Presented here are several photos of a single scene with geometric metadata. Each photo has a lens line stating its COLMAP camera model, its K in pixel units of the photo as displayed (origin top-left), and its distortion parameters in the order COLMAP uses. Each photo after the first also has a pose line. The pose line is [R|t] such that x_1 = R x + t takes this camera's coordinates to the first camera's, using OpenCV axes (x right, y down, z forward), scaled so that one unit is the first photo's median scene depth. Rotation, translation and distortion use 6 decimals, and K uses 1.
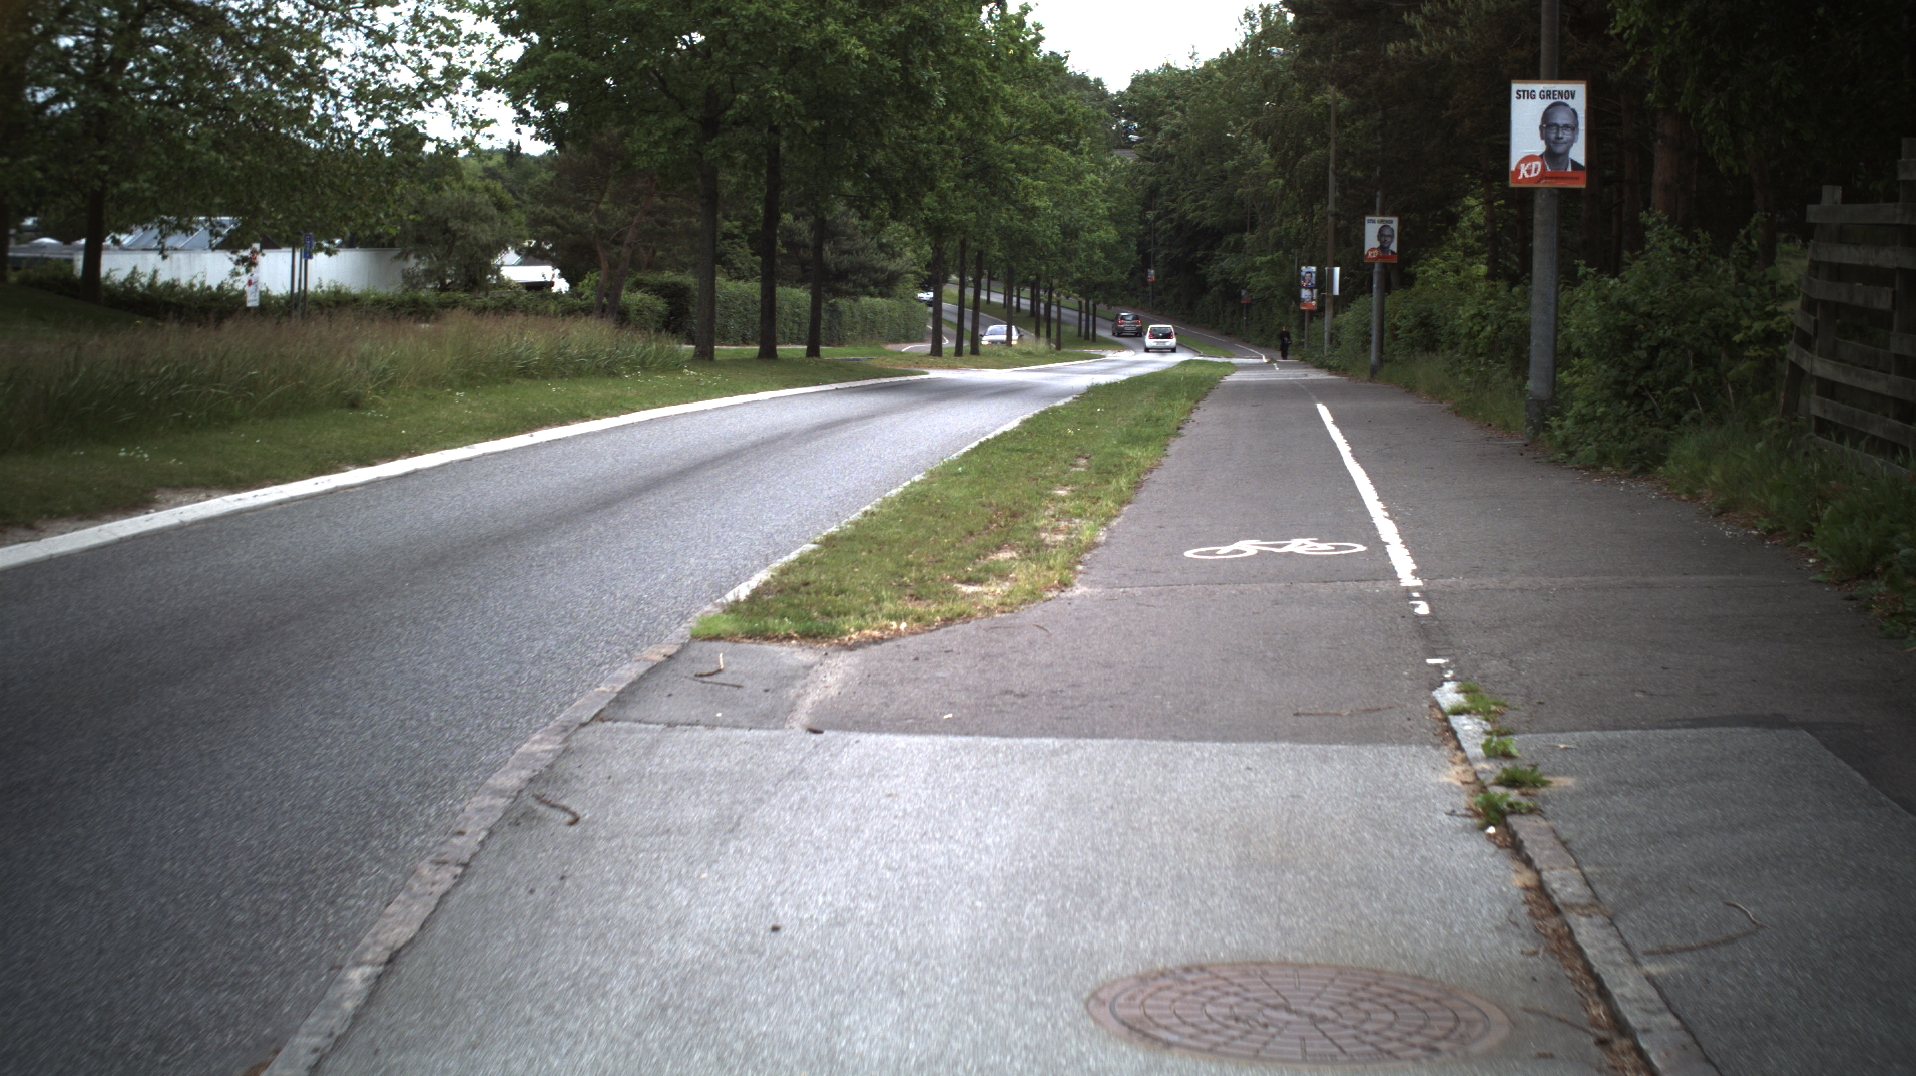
lens RADIAL K [[3159.7, 0, 958.0], [0, 3159.7, 538.0], [0, 0, 1]] dist [-0.264049, 0.171230]
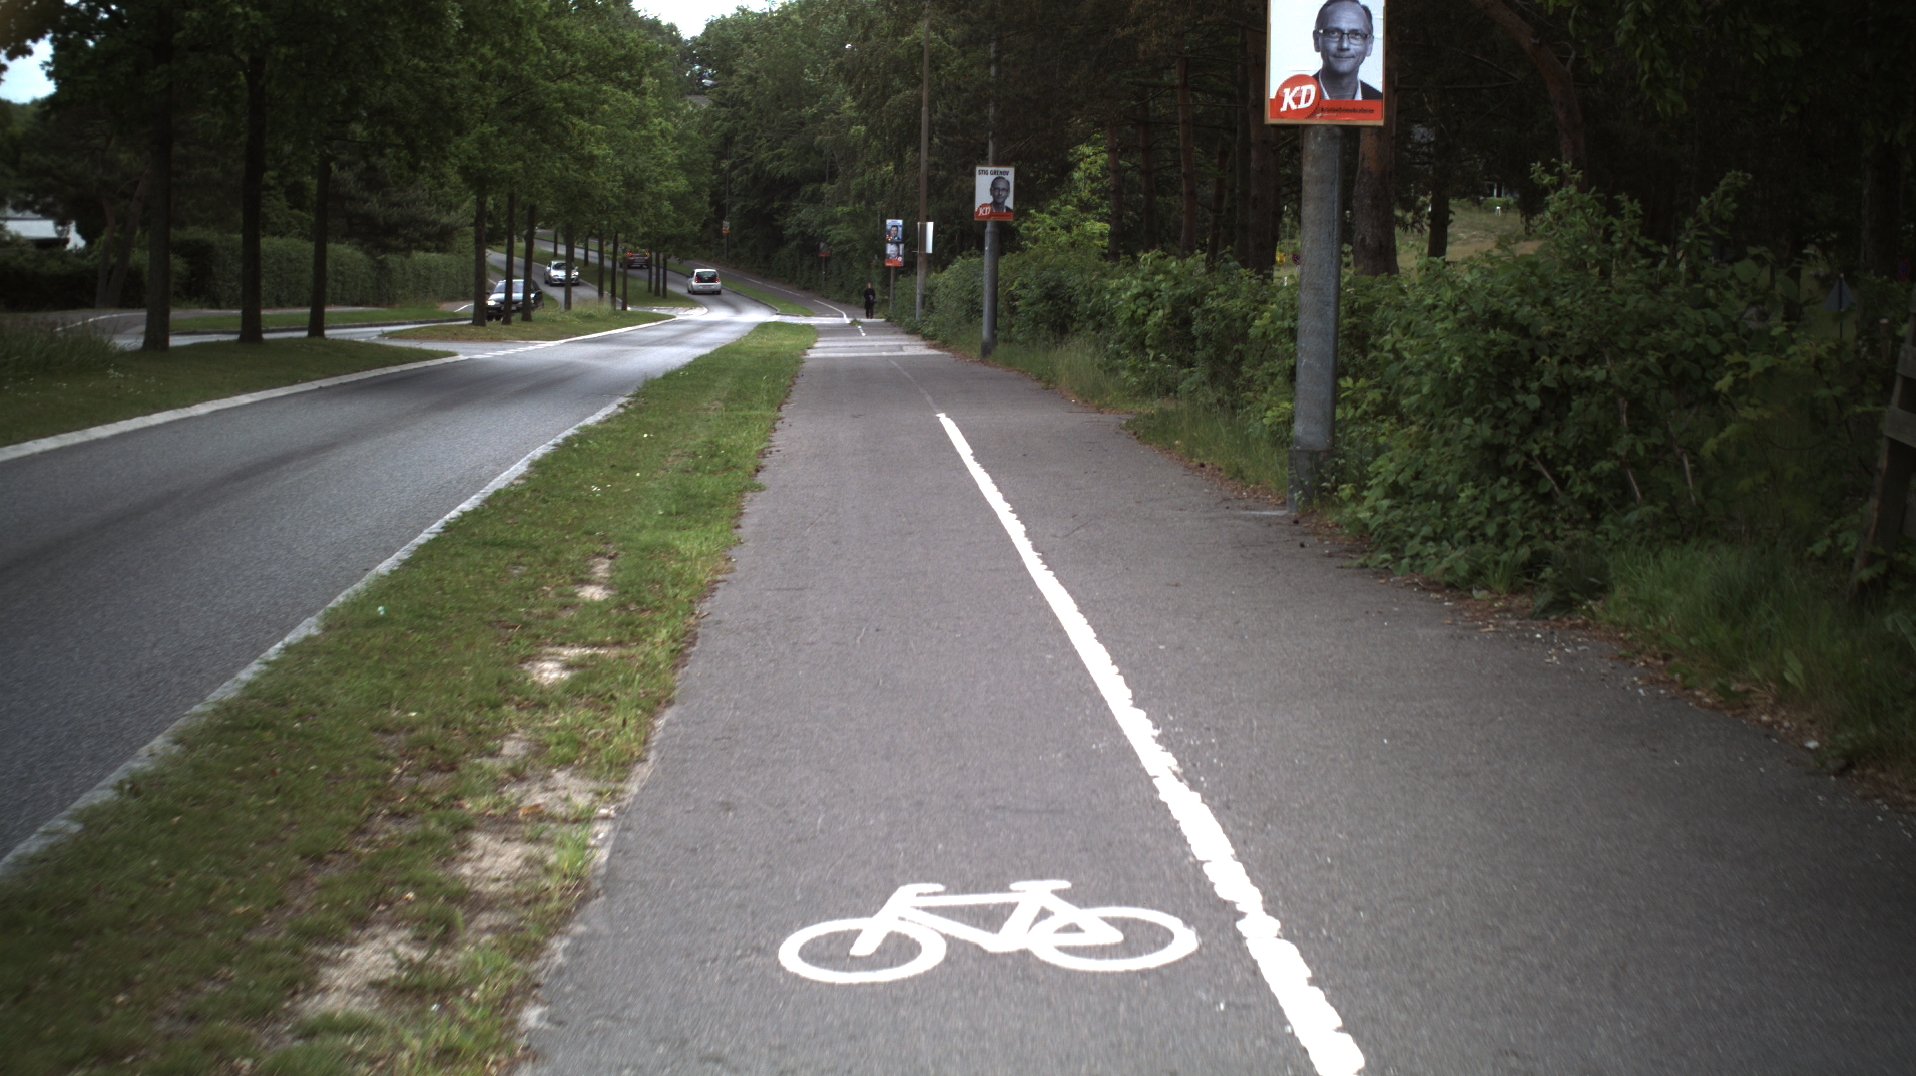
lens RADIAL K [[3159.7, 0, 958.0], [0, 3159.7, 538.0], [0, 0, 1]] dist [-0.264049, 0.171230]
pose [[0.991008, -0.007505, 0.133593, 0.011759], [0.005342, 0.999849, 0.016538, -0.017843], [-0.133696, -0.015676, 0.990898, 0.172142]]
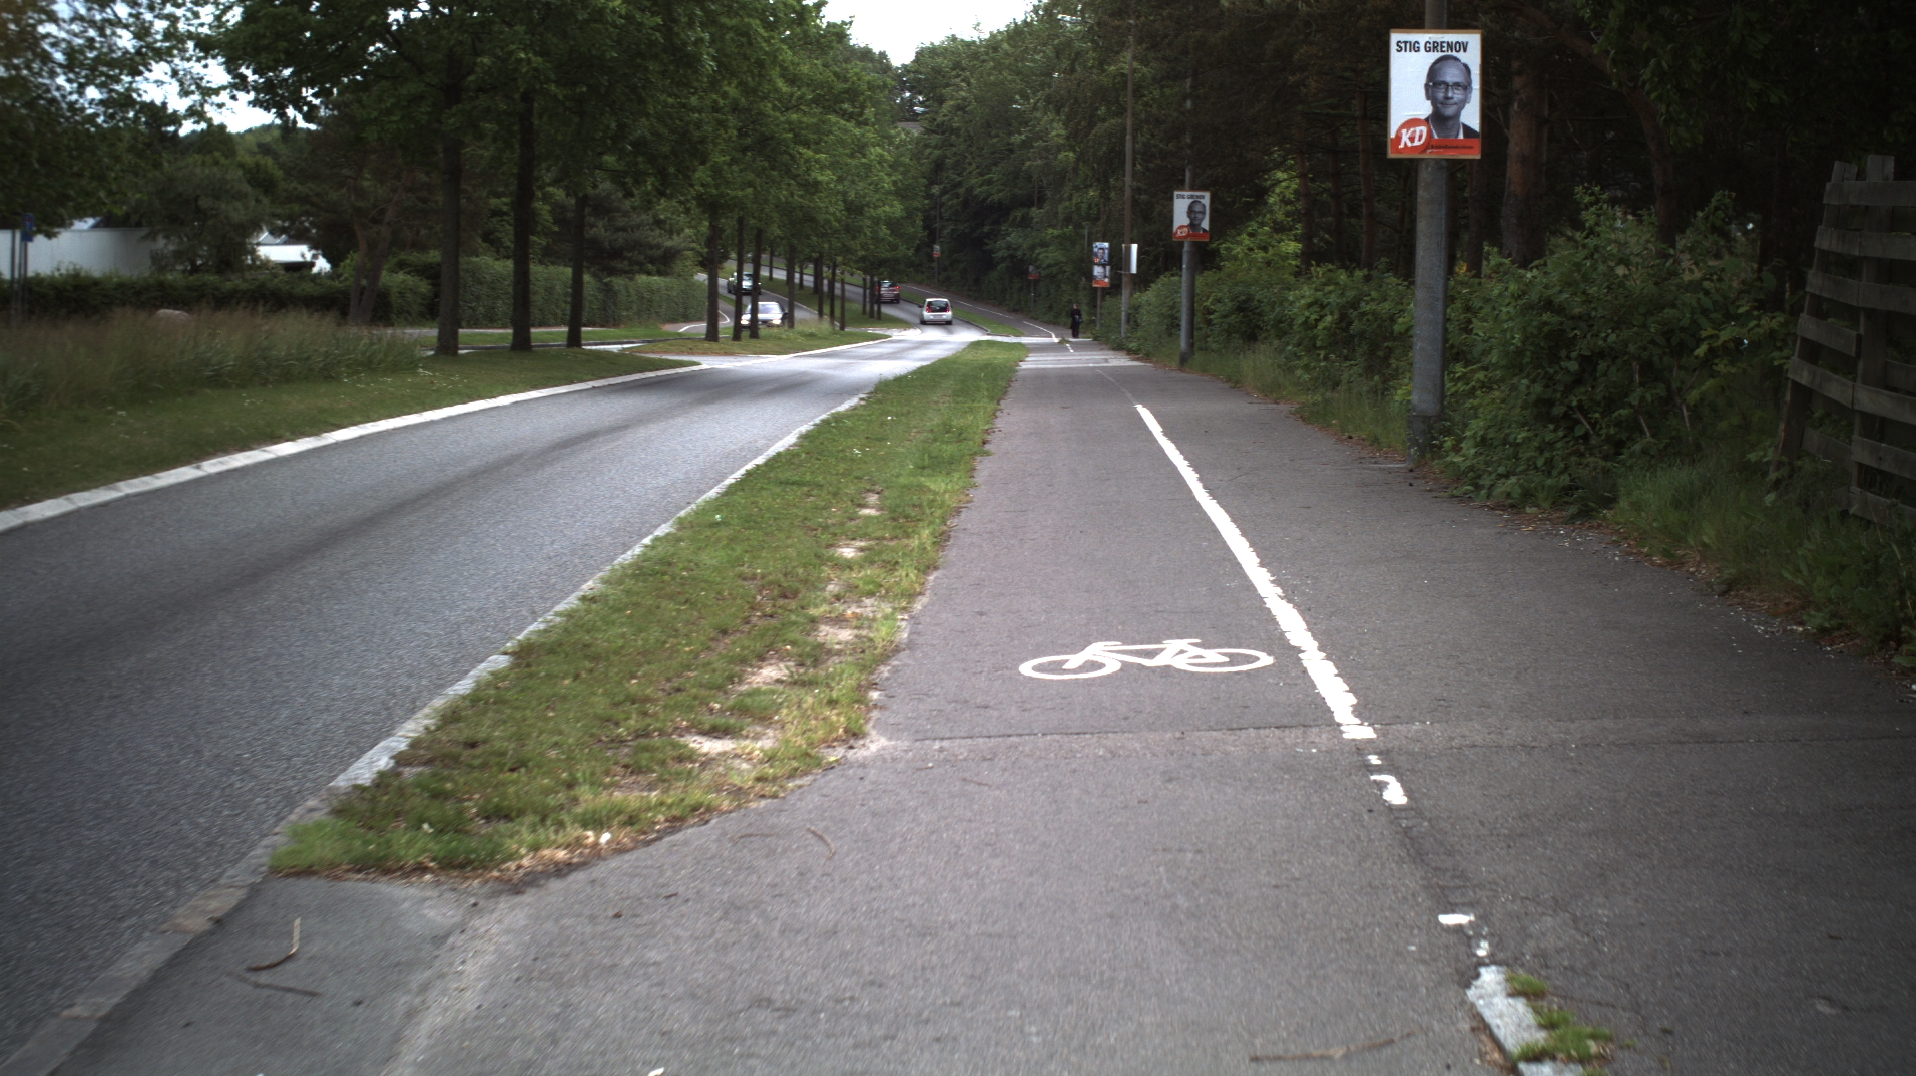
lens RADIAL K [[3159.7, 0, 958.0], [0, 3159.7, 538.0], [0, 0, 1]] dist [-0.264049, 0.171230]
pose [[0.997662, -0.006843, 0.067992, 0.002775], [0.006289, 0.999945, 0.008353, -0.009301], [-0.068046, -0.007906, 0.997651, 0.086273]]
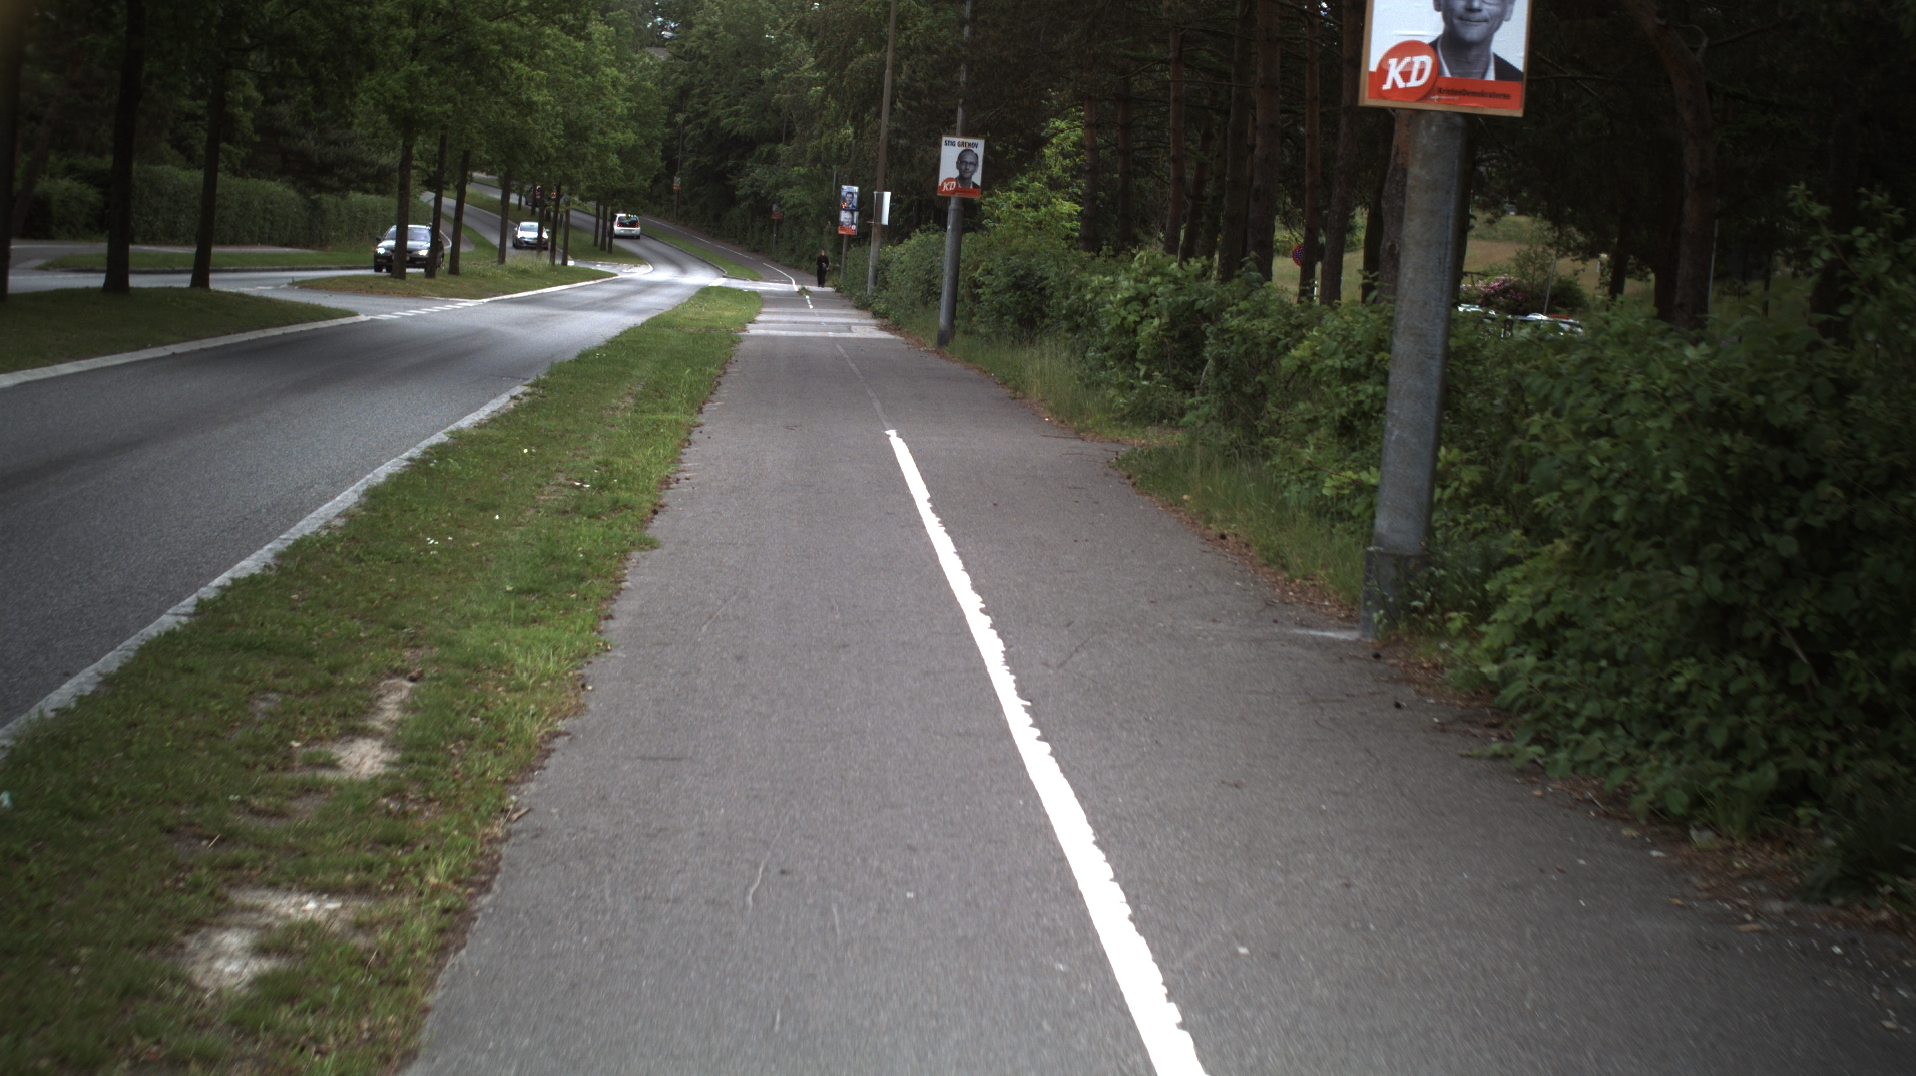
lens RADIAL K [[3159.7, 0, 958.0], [0, 3159.7, 538.0], [0, 0, 1]] dist [-0.264049, 0.171230]
pose [[0.987292, 0.042922, 0.153011, 0.021871], [-0.047473, 0.998529, 0.026208, -0.027012], [-0.151661, -0.033139, 0.987877, 0.257820]]
